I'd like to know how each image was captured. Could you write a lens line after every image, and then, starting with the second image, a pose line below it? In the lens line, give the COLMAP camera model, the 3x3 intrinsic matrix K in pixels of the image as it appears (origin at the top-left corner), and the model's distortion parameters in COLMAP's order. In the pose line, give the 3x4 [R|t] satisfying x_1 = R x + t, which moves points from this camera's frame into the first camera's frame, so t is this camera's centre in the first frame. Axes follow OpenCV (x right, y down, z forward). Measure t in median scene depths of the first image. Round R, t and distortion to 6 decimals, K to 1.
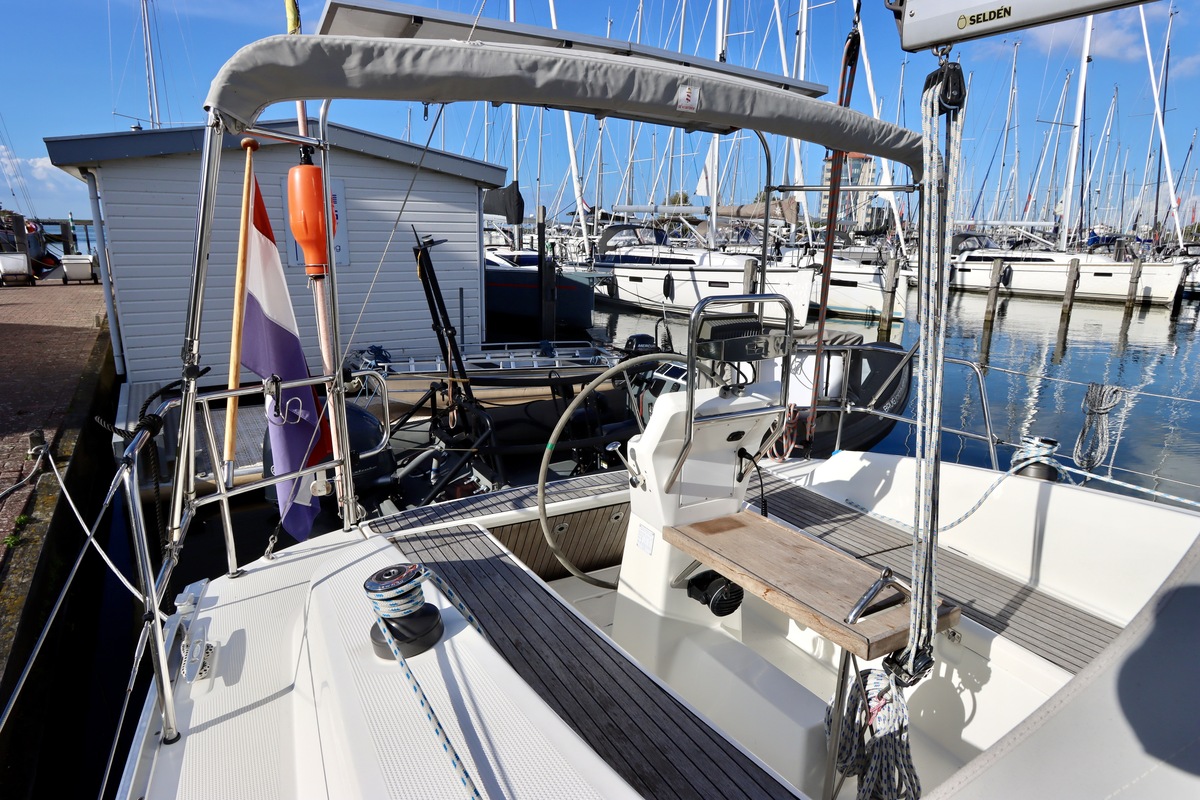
lens RADIAL K [[697.5, 0, 599.6], [0, 697.5, 401.3], [0, 0, 1]] dist [-0.004246, -0.001973]
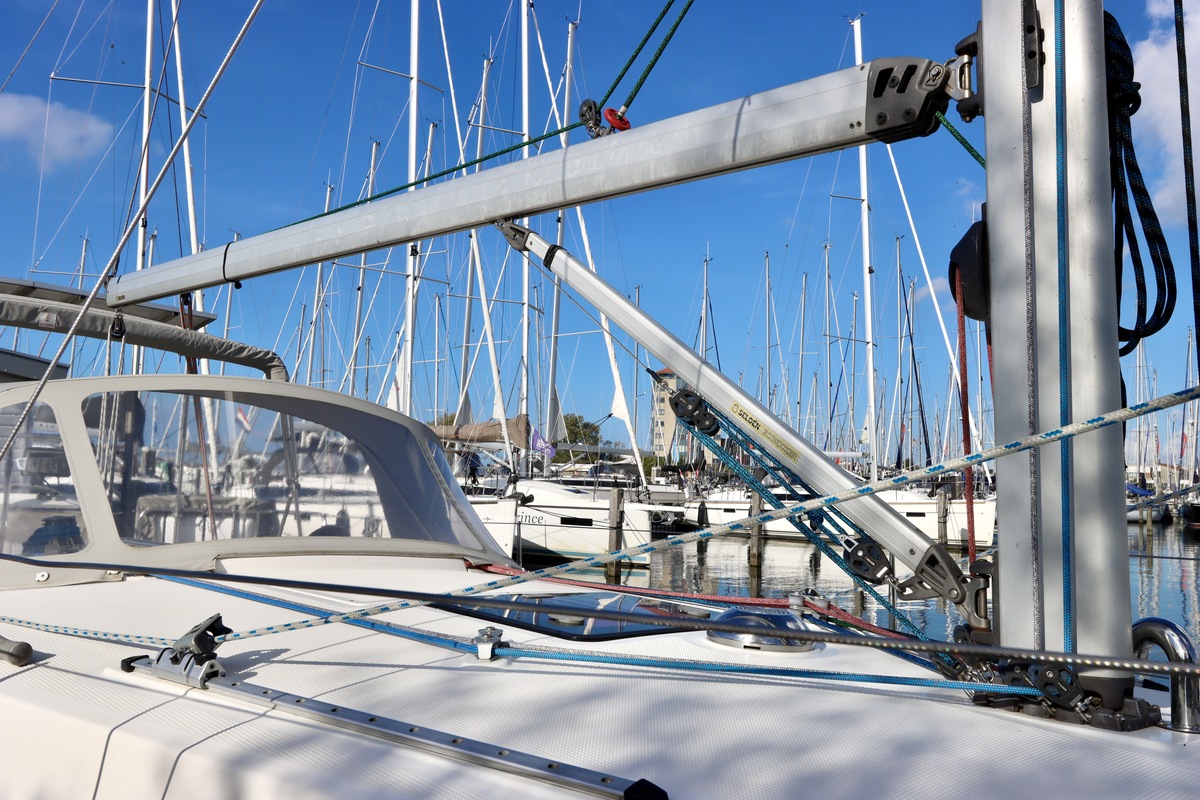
lens RADIAL K [[1064.5, 0, 600.4], [0, 1064.5, 402.3], [0, 0, 1]] dist [-0.003116, 0.028477]
pose [[0.970503, 0.022430, 0.240045, 0.090328], [0.049824, 0.955510, -0.290722, 0.054553], [-0.235886, 0.294106, 0.926207, -0.161674]]
